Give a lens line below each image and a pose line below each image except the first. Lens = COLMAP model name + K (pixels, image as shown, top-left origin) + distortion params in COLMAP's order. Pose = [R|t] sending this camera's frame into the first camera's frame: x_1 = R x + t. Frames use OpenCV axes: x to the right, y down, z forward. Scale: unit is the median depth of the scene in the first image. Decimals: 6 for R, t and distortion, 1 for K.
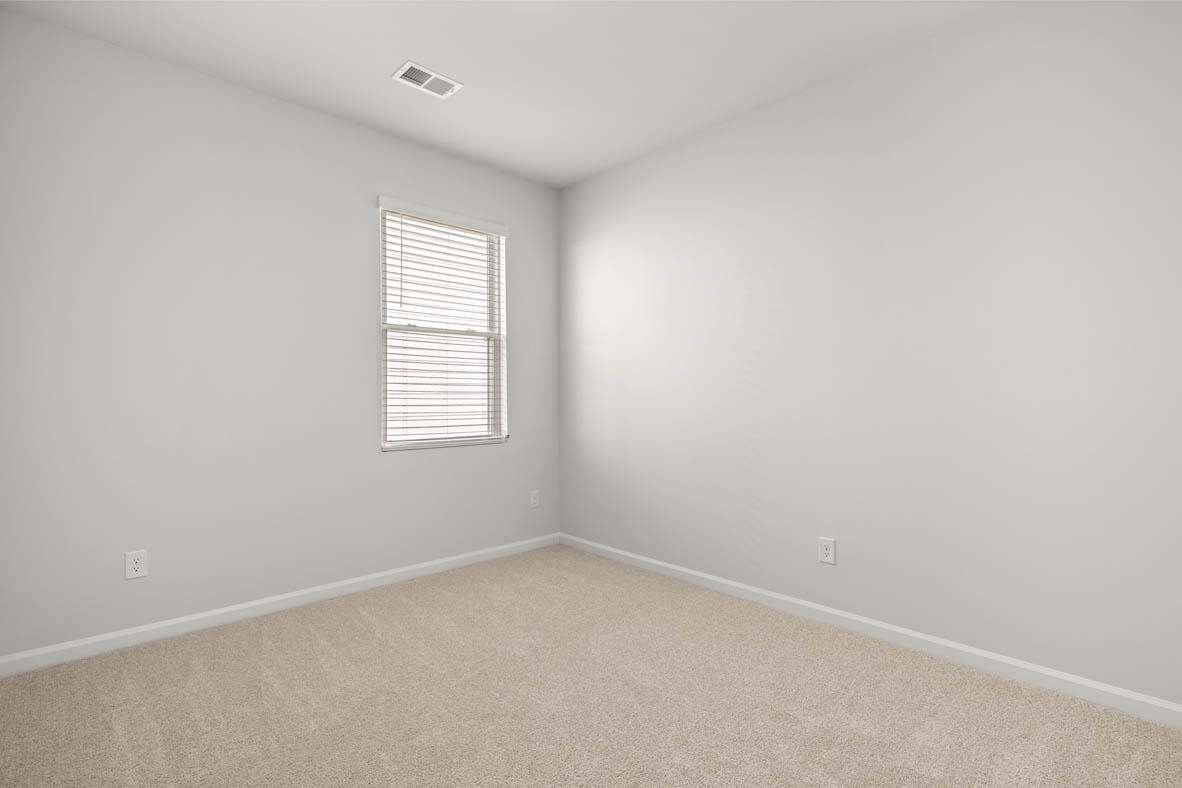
lens RADIAL K [[571.9, 0, 589.8], [0, 571.9, 394.5], [0, 0, 1]] dist [-0.001394, 0.000082]
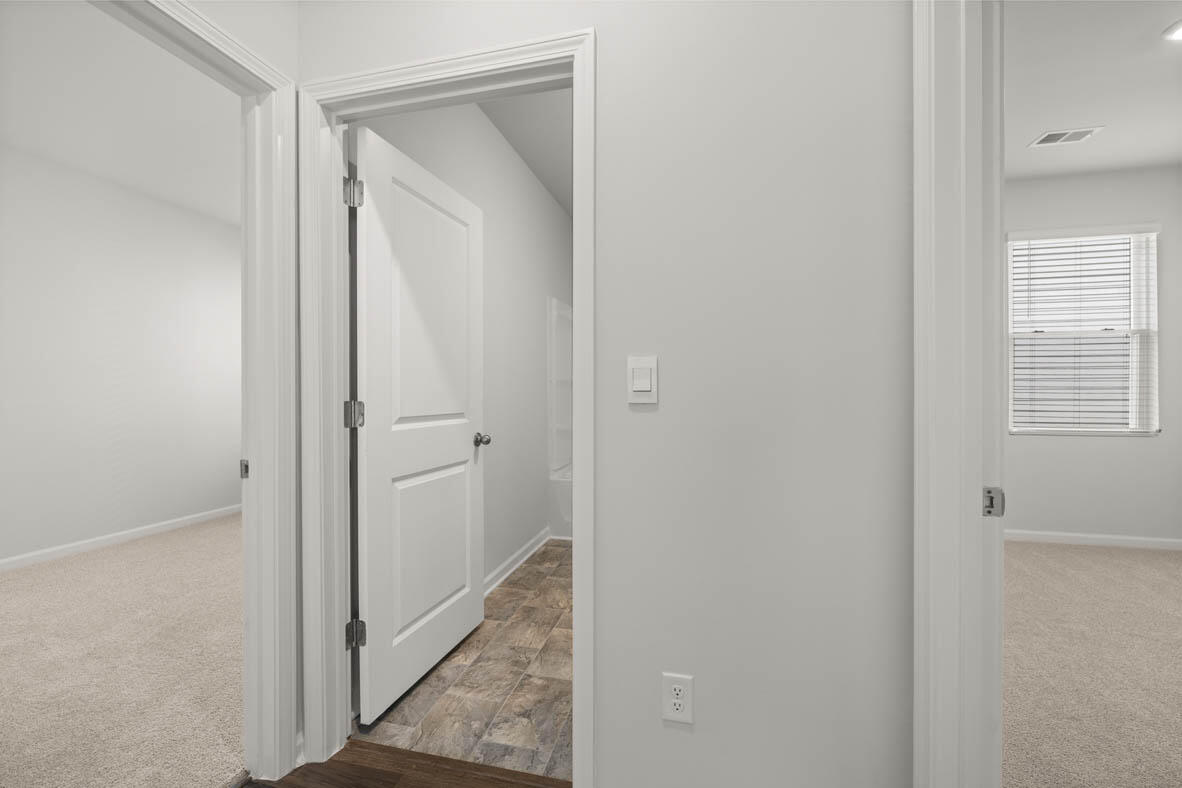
lens RADIAL K [[492.7, 0, 592.9], [0, 492.7, 392.5], [0, 0, 1]] dist [-0.000420, -0.000142]
pose [[0.543860, 0.004164, -0.839166, 0.048447], [-0.001725, 0.999991, 0.003844, 0.004349], [0.839174, -0.000643, 0.543862, -0.361120]]
